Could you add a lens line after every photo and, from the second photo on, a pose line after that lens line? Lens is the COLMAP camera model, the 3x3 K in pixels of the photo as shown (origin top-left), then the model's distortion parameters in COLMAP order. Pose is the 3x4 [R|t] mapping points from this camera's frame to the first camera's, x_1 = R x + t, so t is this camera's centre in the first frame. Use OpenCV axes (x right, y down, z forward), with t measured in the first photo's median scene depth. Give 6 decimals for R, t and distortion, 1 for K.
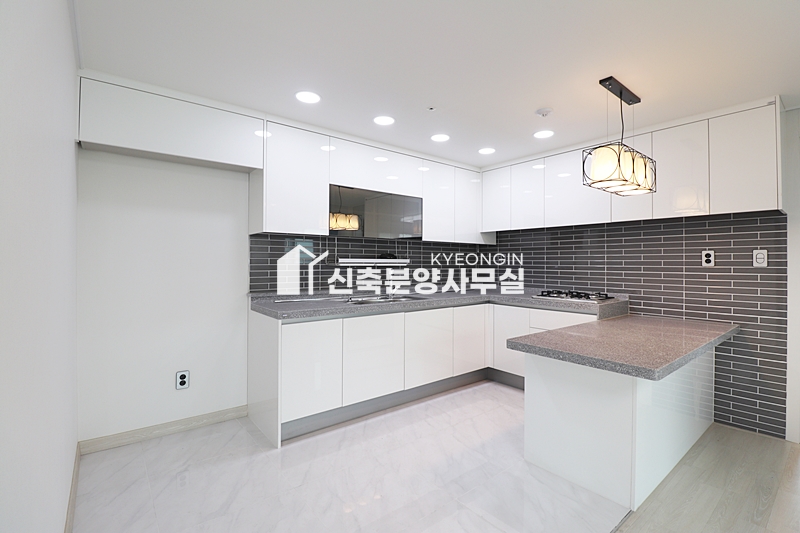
lens RADIAL K [[367.5, 0, 403.6], [0, 367.5, 261.8], [0, 0, 1]] dist [-0.000164, -0.015034]
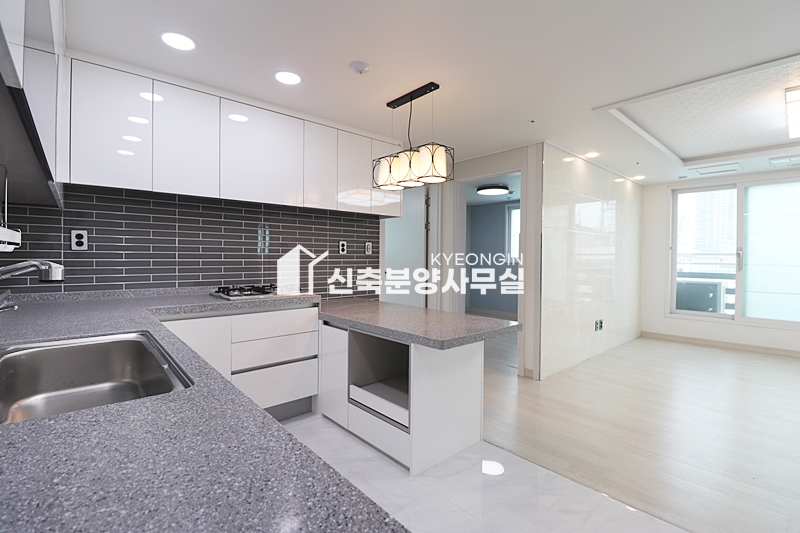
lens RADIAL K [[367.5, 0, 403.6], [0, 367.5, 261.8], [0, 0, 1]] dist [-0.000164, -0.015034]
pose [[-0.056638, -0.020180, 0.998191, -0.412916], [-0.012117, 0.999736, 0.019523, 0.011630], [-0.998321, -0.010990, -0.056868, 0.849377]]
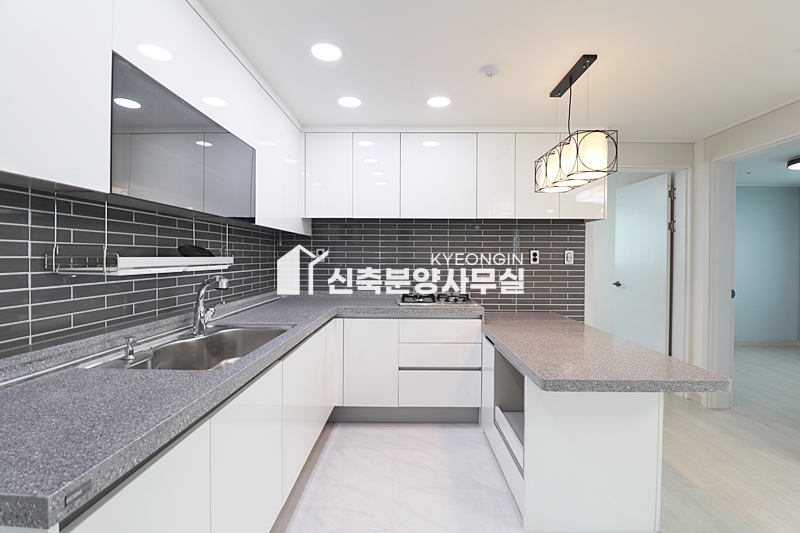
lens RADIAL K [[367.5, 0, 403.6], [0, 367.5, 261.8], [0, 0, 1]] dist [-0.000164, -0.015034]
pose [[0.633841, -0.011062, 0.773384, -0.308793], [-0.003975, 0.999838, 0.017558, -0.013020], [-0.773453, -0.014203, 0.633694, 0.578186]]
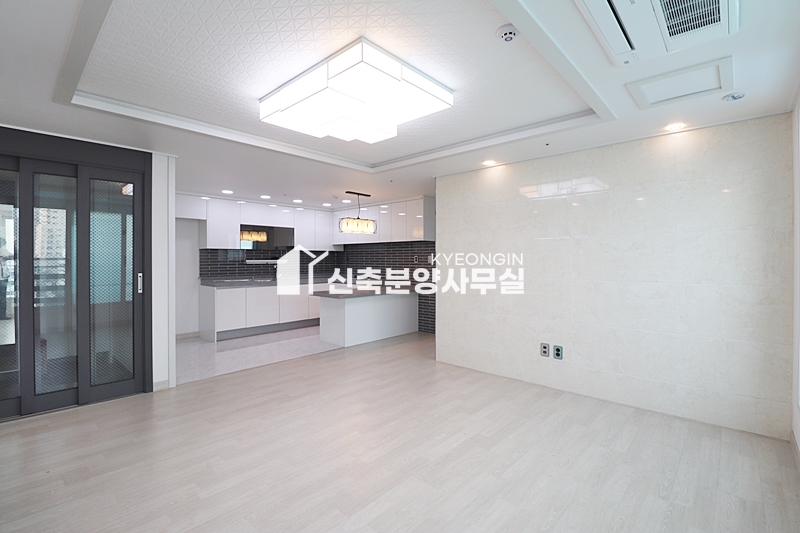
lens RADIAL K [[367.5, 0, 403.6], [0, 367.5, 261.8], [0, 0, 1]] dist [-0.000164, -0.015034]
pose [[0.987291, -0.007669, 0.158741, 0.389102], [0.006247, 0.999936, 0.009452, -0.015707], [-0.158803, -0.008340, 0.987275, -1.226817]]
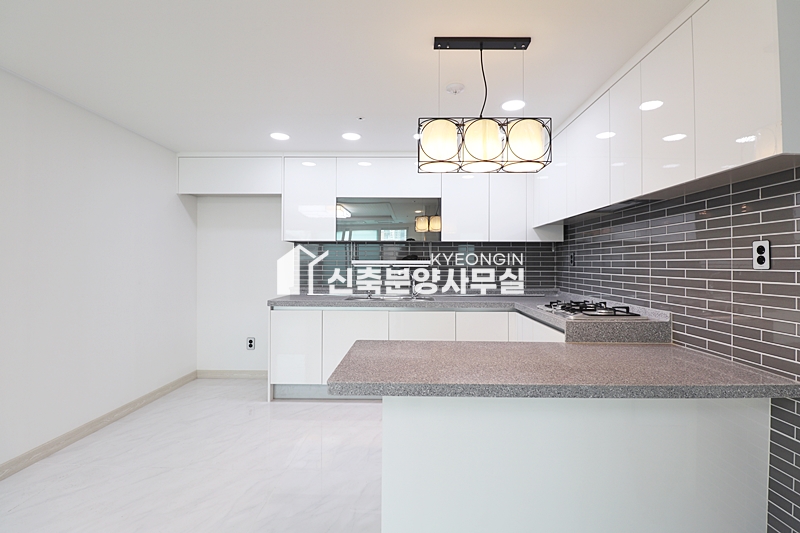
lens RADIAL K [[367.5, 0, 403.6], [0, 367.5, 261.8], [0, 0, 1]] dist [-0.000164, -0.015034]
pose [[0.771376, -0.005051, -0.636360, 0.752416], [0.002210, 0.999984, -0.005259, 0.002498], [0.636376, 0.002650, 0.771375, 0.232484]]
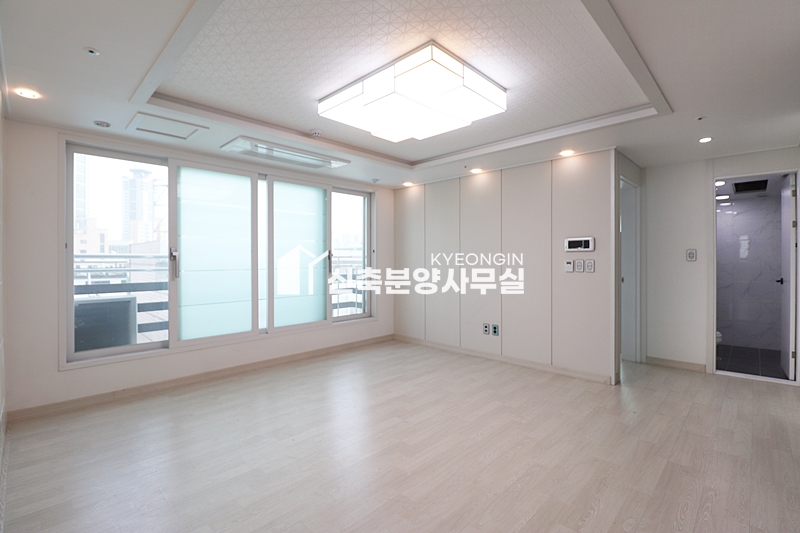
lens RADIAL K [[368.0, 0, 403.8], [0, 368.0, 252.8], [0, 0, 1]] dist [0.000616, 0.000004]
pose [[-0.991543, -0.005159, -0.129677, 0.542681], [-0.002604, 0.999799, -0.019864, 0.003315], [0.129754, -0.019358, -0.991357, 0.556849]]
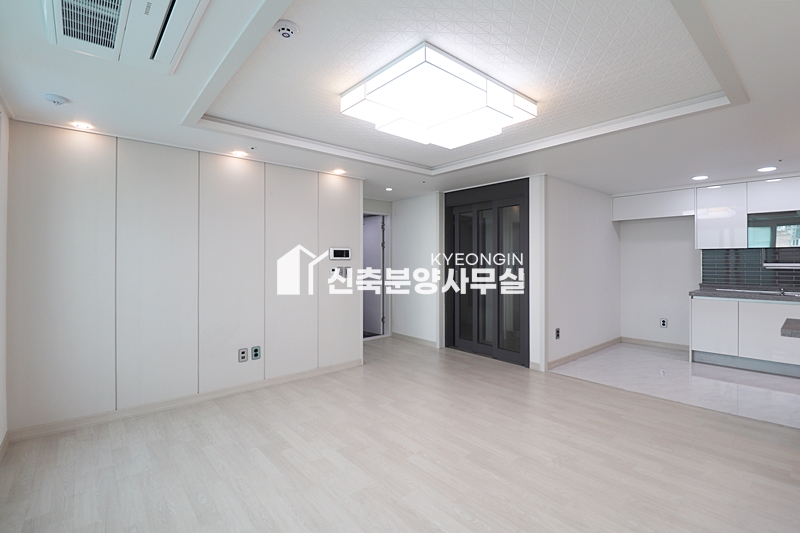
lens RADIAL K [[367.5, 0, 403.6], [0, 367.5, 261.8], [0, 0, 1]] dist [-0.000164, -0.015034]
pose [[0.042286, -0.004222, -0.999097, 1.262387], [0.002117, 0.999989, -0.004137, -0.014412], [0.999103, -0.001940, 0.042294, -0.476240]]
